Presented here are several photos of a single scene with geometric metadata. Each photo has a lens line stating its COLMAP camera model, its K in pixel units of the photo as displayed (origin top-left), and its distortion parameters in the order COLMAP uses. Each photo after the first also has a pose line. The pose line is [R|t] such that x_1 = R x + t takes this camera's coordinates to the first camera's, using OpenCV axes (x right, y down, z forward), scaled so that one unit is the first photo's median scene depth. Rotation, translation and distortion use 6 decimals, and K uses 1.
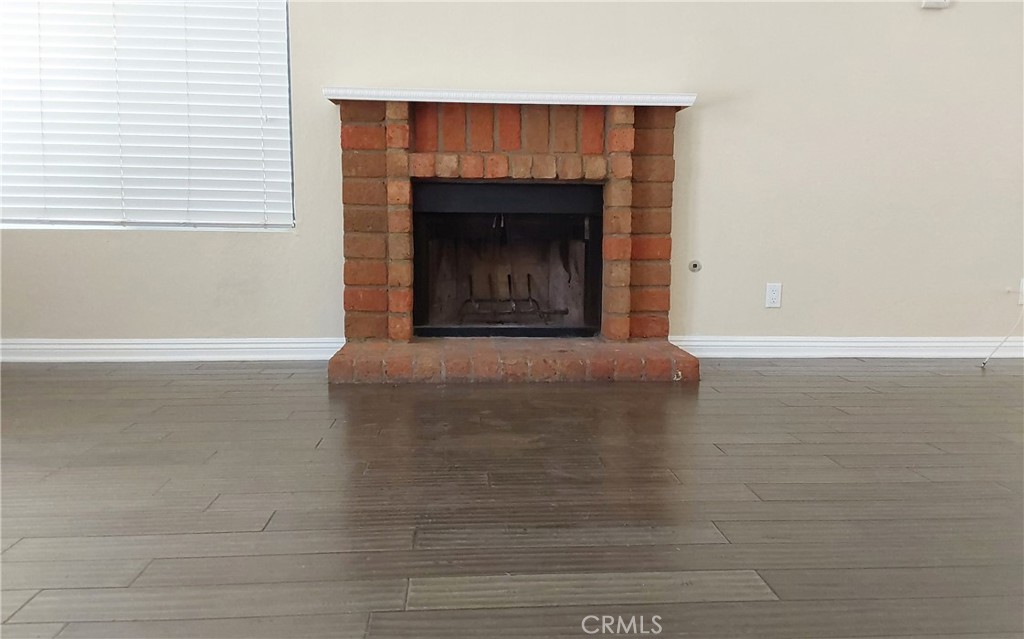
lens RADIAL K [[810.8, 0, 512.0], [0, 810.8, 319.5], [0, 0, 1]] dist [-0.002328, -0.107392]
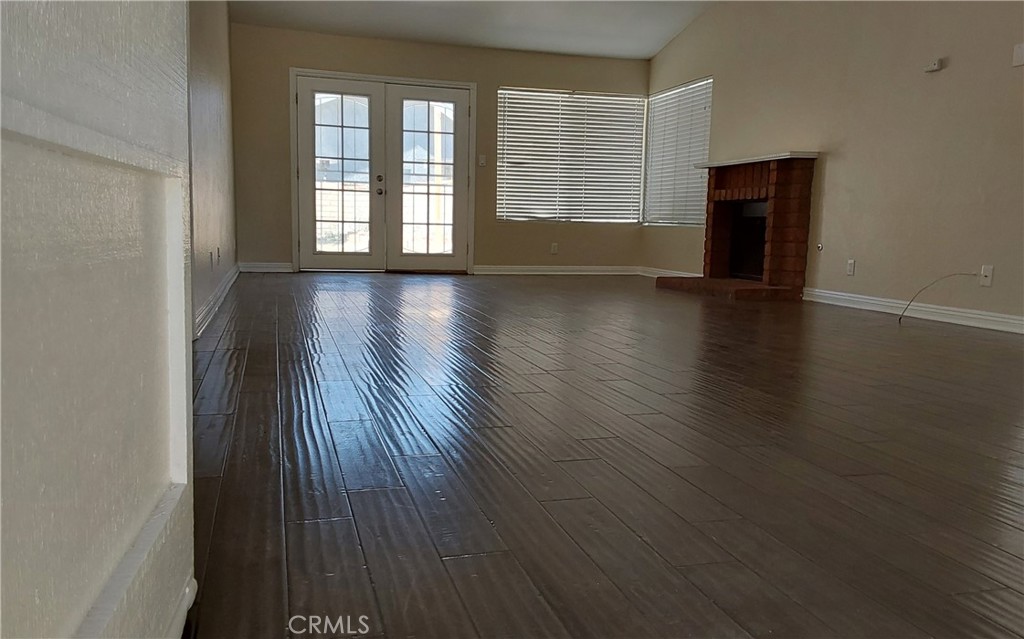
lens RADIAL K [[810.8, 0, 512.0], [0, 810.8, 319.5], [0, 0, 1]] dist [-0.002328, -0.107392]
pose [[0.202868, 0.106053, -0.973446, 1.867549], [-0.121789, 0.989131, 0.082381, 0.024048], [0.971603, 0.101842, 0.213580, 0.046206]]
